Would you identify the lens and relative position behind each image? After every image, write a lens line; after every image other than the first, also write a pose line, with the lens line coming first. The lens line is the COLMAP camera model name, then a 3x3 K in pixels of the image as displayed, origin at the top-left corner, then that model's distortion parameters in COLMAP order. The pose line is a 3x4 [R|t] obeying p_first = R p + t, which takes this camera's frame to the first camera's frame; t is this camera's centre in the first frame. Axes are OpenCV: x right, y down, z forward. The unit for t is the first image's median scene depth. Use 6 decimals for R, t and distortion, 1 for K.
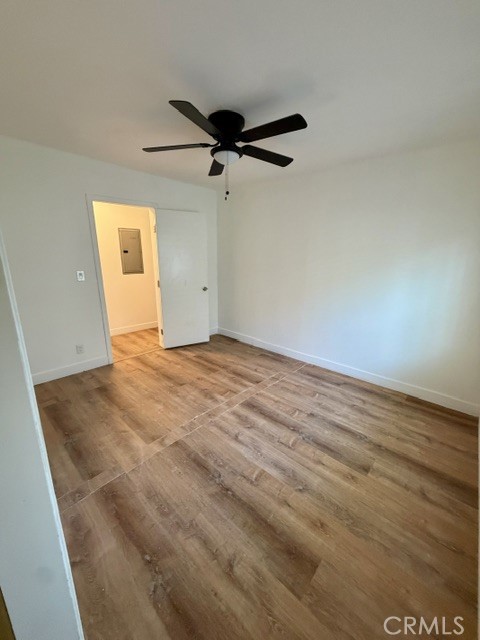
lens RADIAL K [[257.5, 0, 241.5], [0, 257.5, 321.6], [0, 0, 1]] dist [-0.002670, 0.000732]
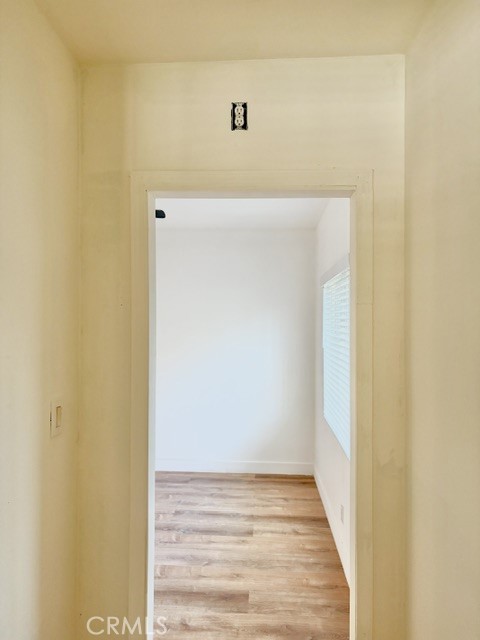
lens RADIAL K [[490.3, 0, 240.4], [0, 490.3, 320.0], [0, 0, 1]] dist [0.011050, 0.003494]
pose [[0.773744, -0.004256, 0.633484, -0.713373], [0.156822, 0.970140, -0.185026, 0.095801], [-0.613781, 0.242507, 0.751308, -0.596925]]
